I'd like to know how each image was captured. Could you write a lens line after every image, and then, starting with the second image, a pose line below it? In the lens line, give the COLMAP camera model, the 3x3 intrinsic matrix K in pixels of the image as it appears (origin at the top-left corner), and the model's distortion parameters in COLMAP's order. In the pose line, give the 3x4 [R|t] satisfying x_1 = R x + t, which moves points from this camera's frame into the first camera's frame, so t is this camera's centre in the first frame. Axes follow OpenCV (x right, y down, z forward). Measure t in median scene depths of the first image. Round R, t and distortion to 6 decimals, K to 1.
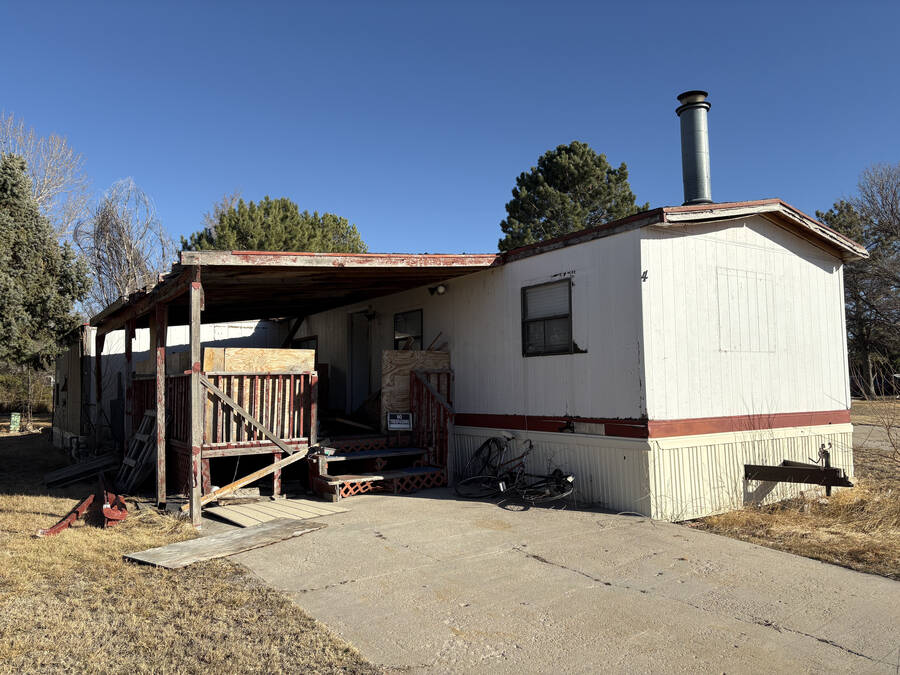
lens RADIAL K [[667.2, 0, 451.7], [0, 667.2, 342.9], [0, 0, 1]] dist [0.086369, -0.106114]
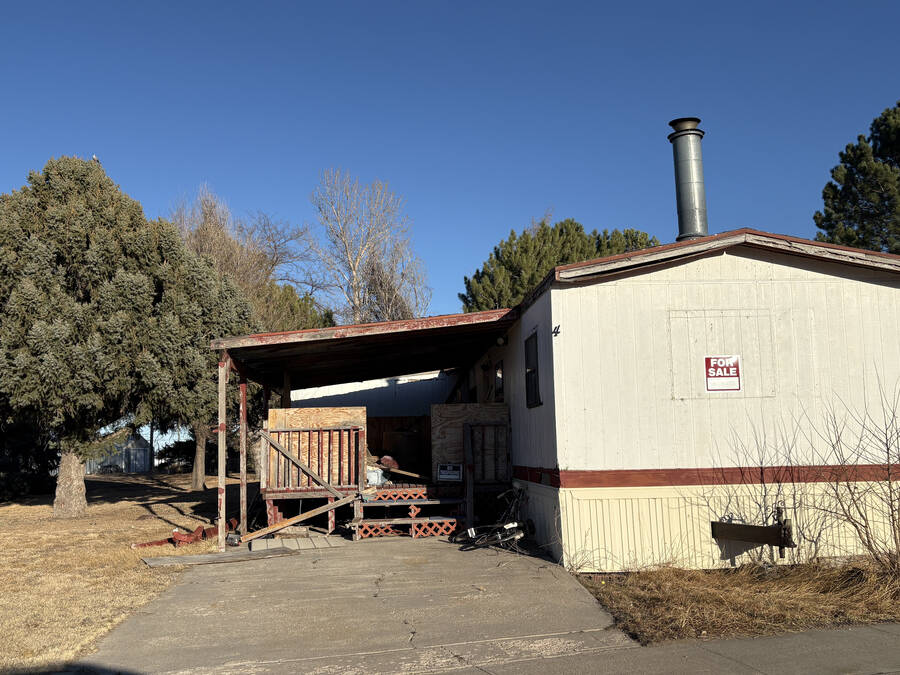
lens RADIAL K [[875.8, 0, 449.0], [0, 875.8, 344.3], [0, 0, 1]] dist [0.136405, -0.227378]
pose [[0.862877, -0.062052, -0.501590, 0.701669], [0.042658, 0.997835, -0.050060, -0.015306], [0.503610, 0.021799, 0.863656, -0.215984]]
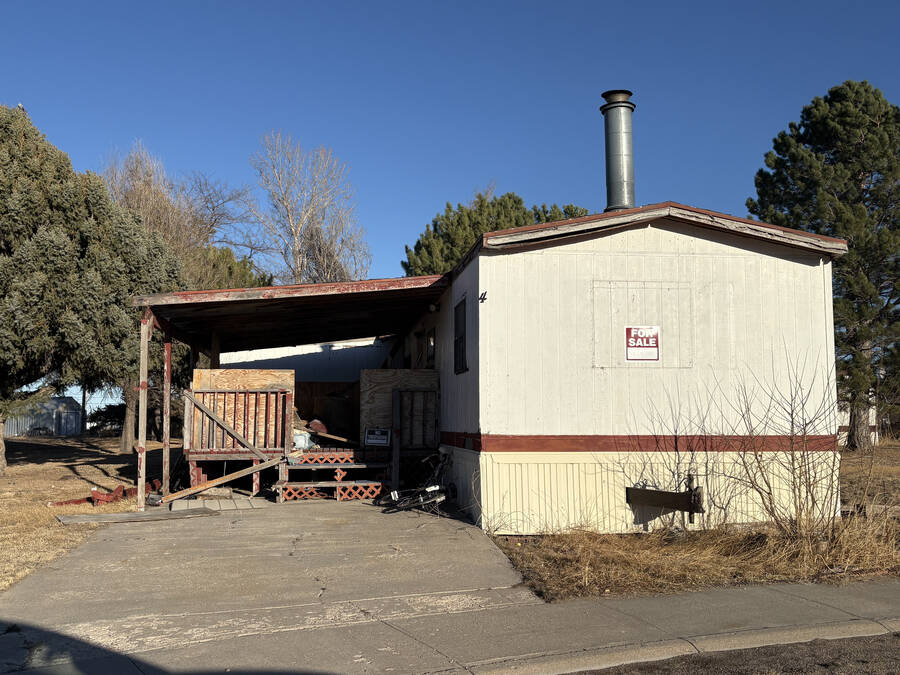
lens RADIAL K [[875.8, 0, 449.0], [0, 875.8, 344.3], [0, 0, 1]] dist [0.136405, -0.227378]
pose [[0.893716, -0.021394, -0.448123, 0.724087], [0.015626, 0.999741, -0.016567, -0.003773], [0.448361, 0.007804, 0.893818, -0.204790]]
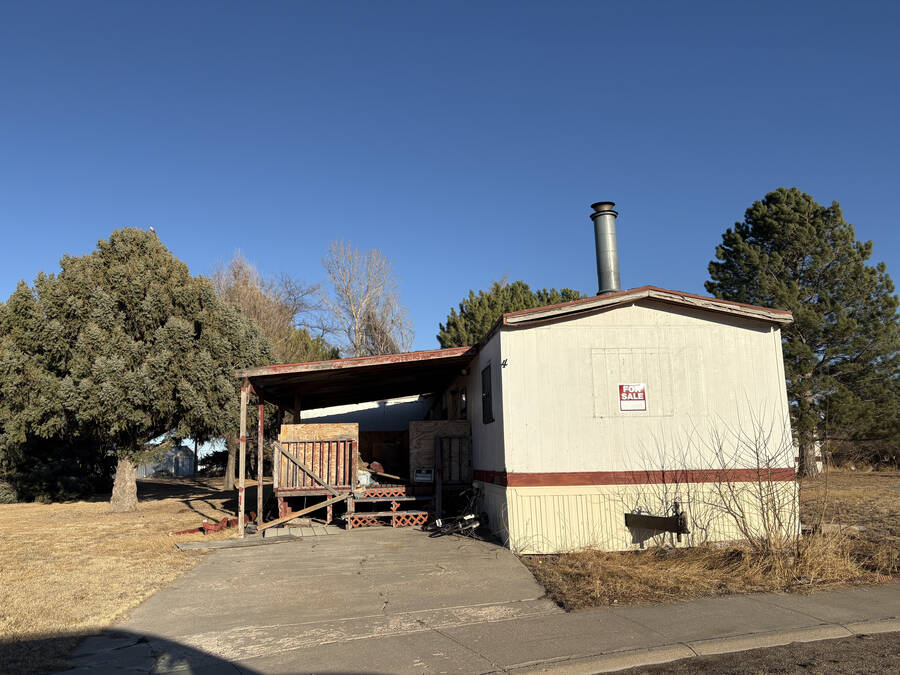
lens RADIAL K [[678.5, 0, 448.7], [0, 678.5, 346.9], [0, 0, 1]] dist [0.100496, -0.113270]
pose [[0.875345, -0.078691, -0.477052, 0.712929], [0.039244, 0.994975, -0.092115, -0.010754], [0.481904, 0.061911, 0.874034, -0.199320]]
